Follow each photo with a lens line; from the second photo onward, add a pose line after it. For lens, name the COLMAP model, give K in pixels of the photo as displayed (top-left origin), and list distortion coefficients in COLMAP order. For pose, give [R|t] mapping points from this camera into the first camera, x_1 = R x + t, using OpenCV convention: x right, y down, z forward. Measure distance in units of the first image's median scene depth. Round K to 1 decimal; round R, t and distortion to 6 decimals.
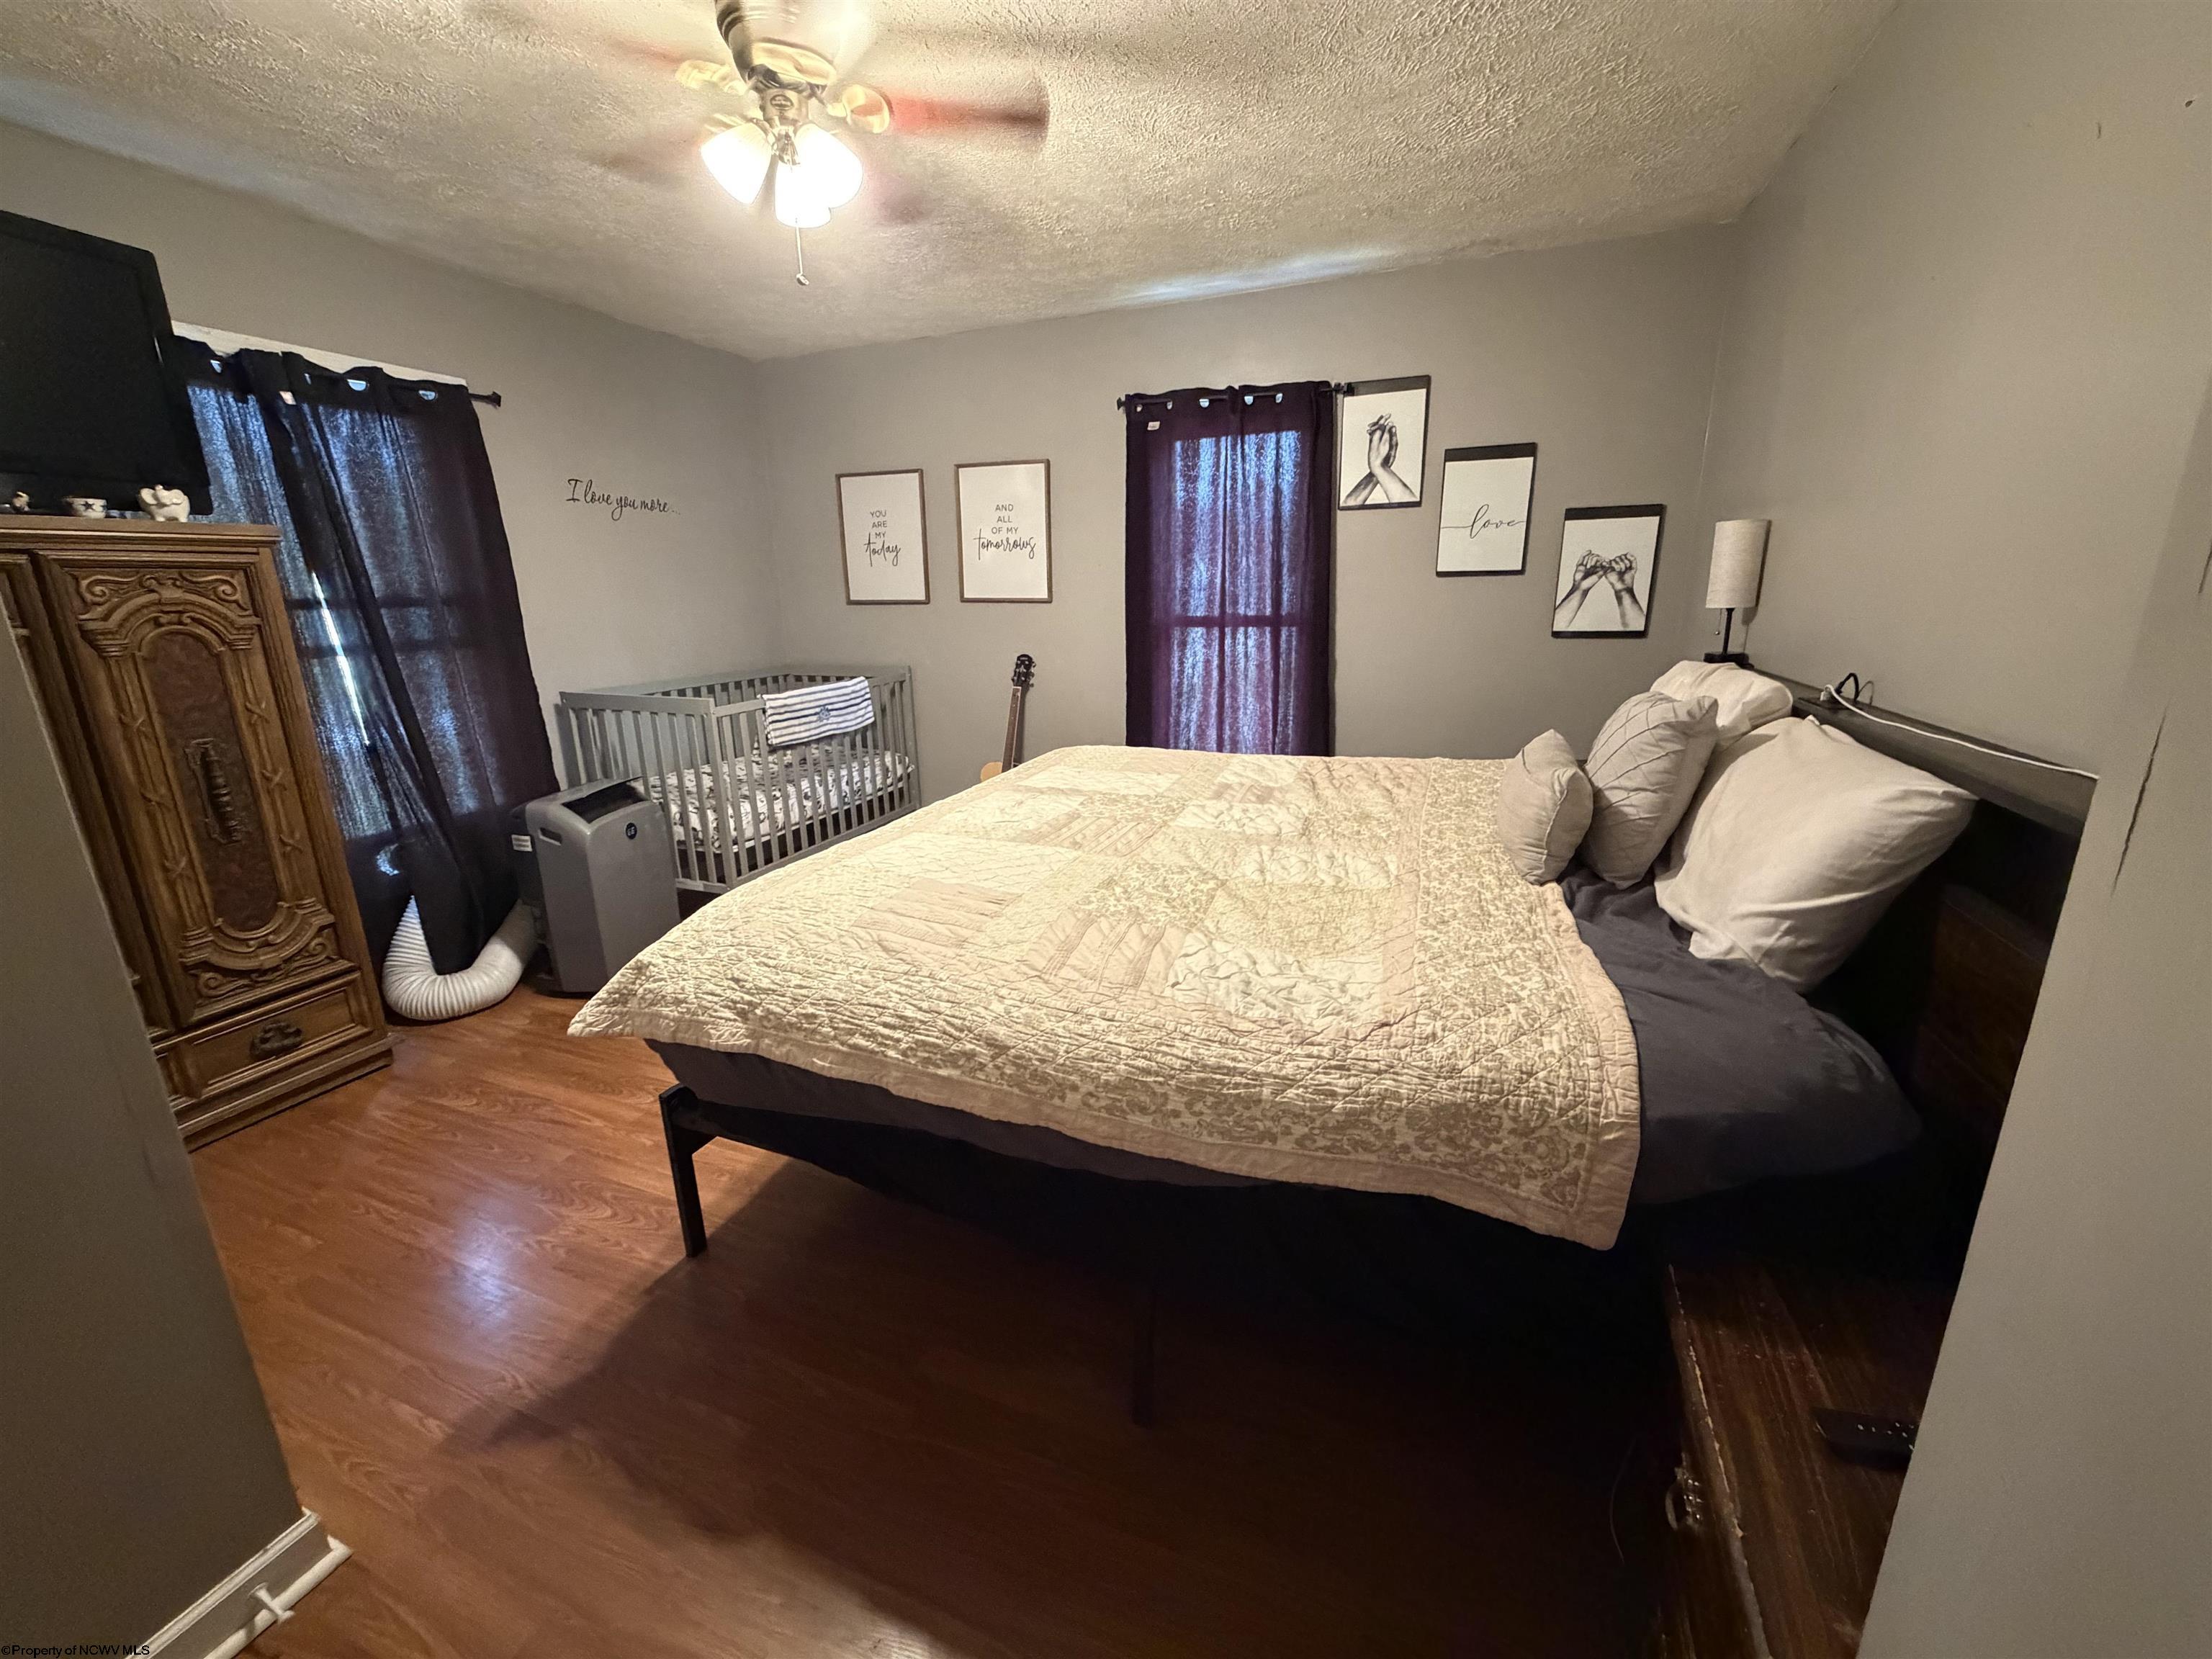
lens RADIAL K [[887.5, 0, 1101.2], [0, 887.5, 823.9], [0, 0, 1]] dist [-0.002817, -0.000087]
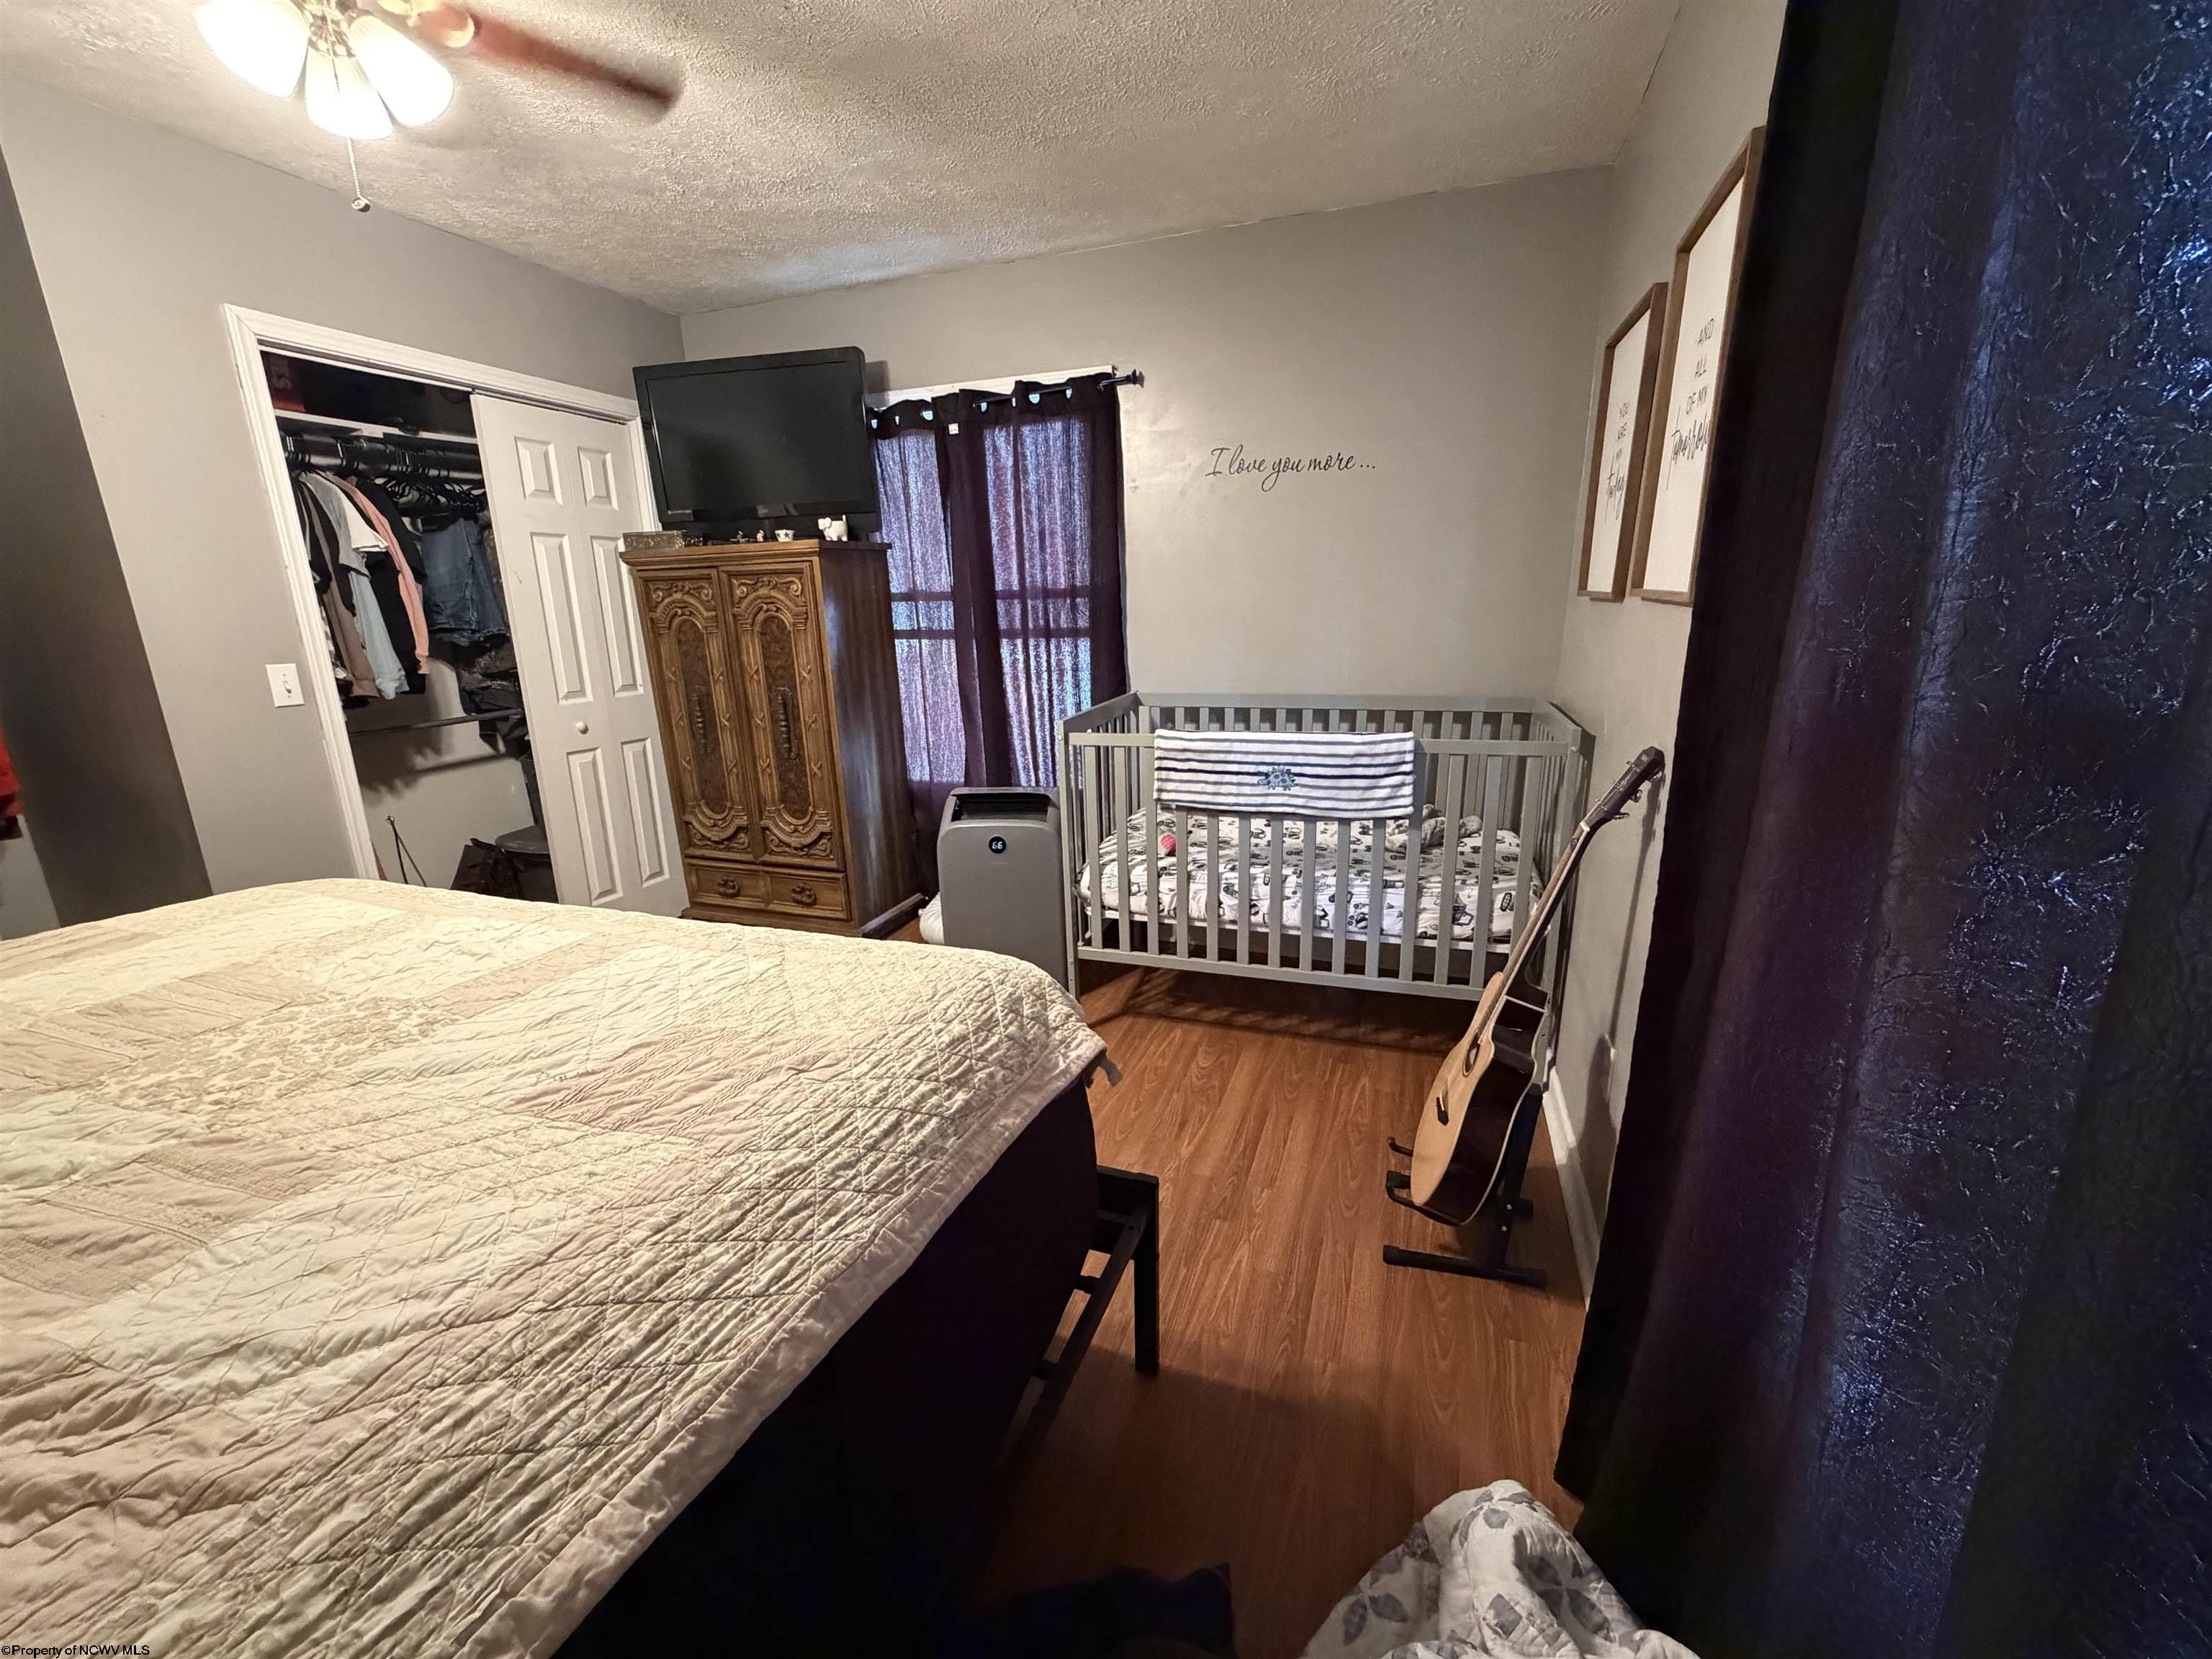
lens RADIAL K [[887.5, 0, 1103.8], [0, 887.5, 831.4], [0, 0, 1]] dist [-0.002817, -0.000087]
pose [[0.023041, 0.268850, -0.962906, 0.350908], [-0.236523, 0.937284, 0.256037, -0.260769], [0.971353, 0.221850, 0.085185, 0.994976]]
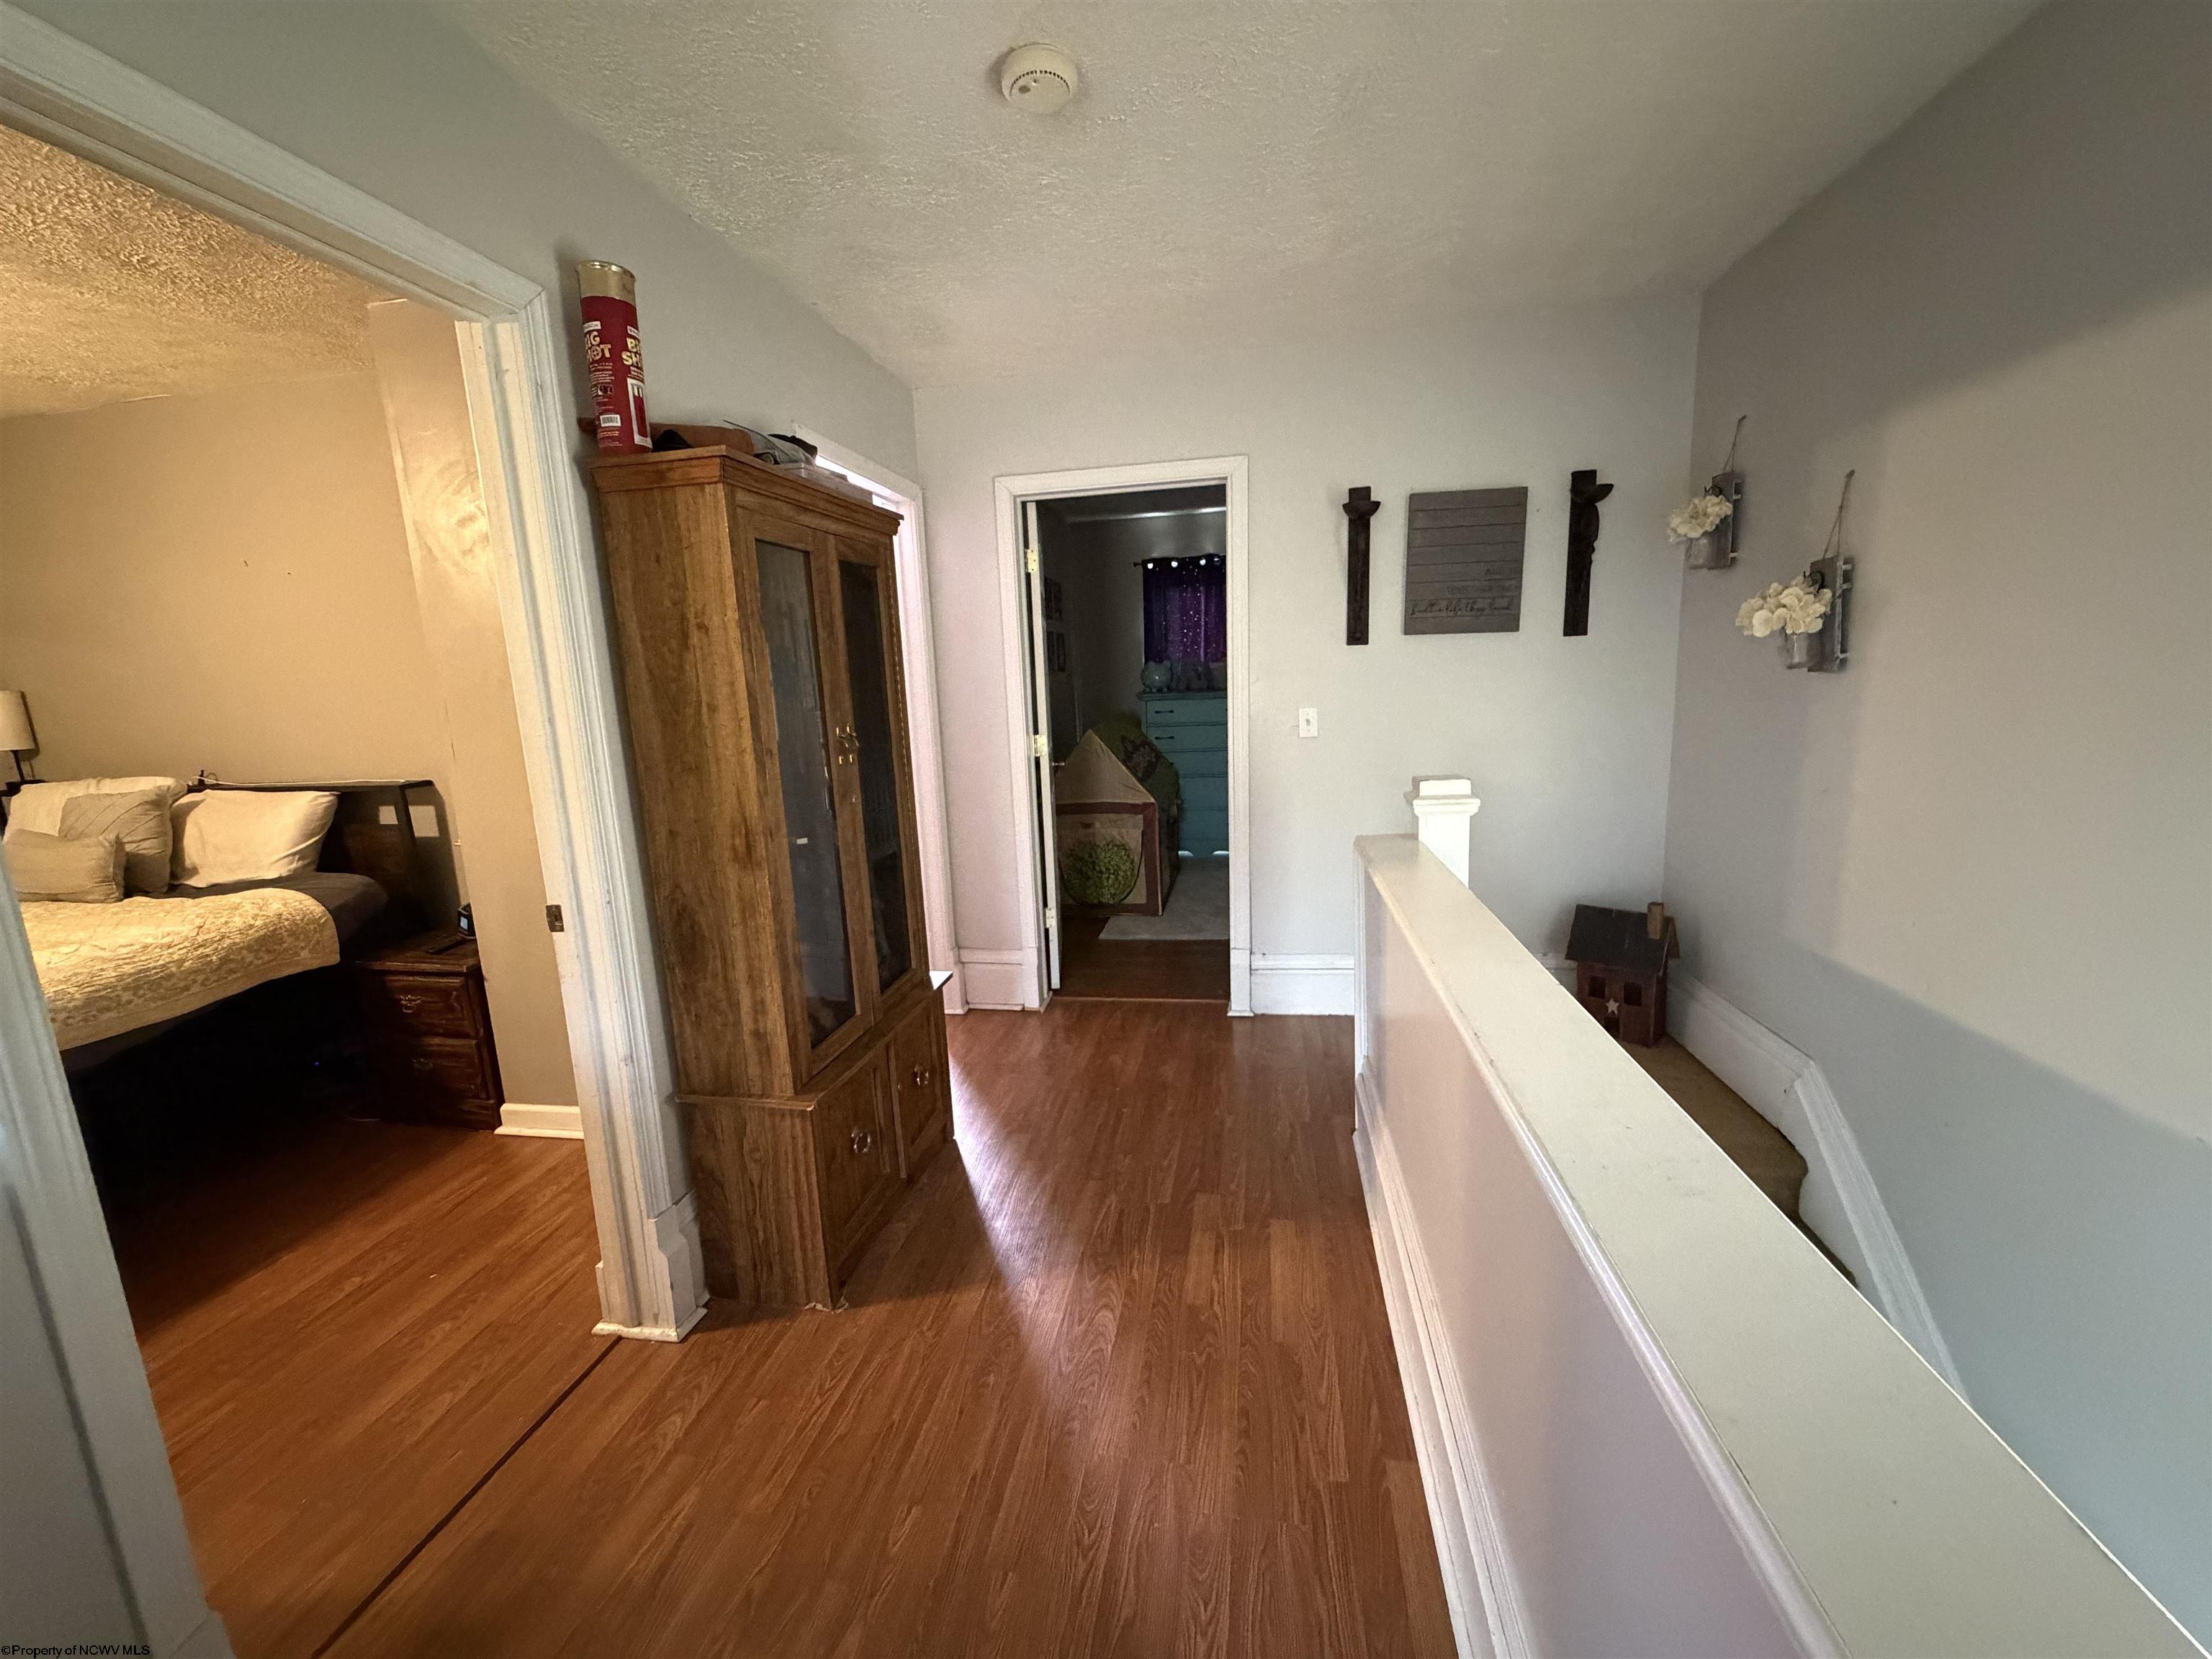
lens RADIAL K [[887.5, 0, 1106.3], [0, 887.5, 835.0], [0, 0, 1]] dist [-0.002817, -0.000087]
pose [[-0.202129, -0.143382, 0.968806, -1.521441], [0.297160, 0.933610, 0.200172, 0.172472], [-0.933188, 0.328351, -0.146102, -0.558765]]
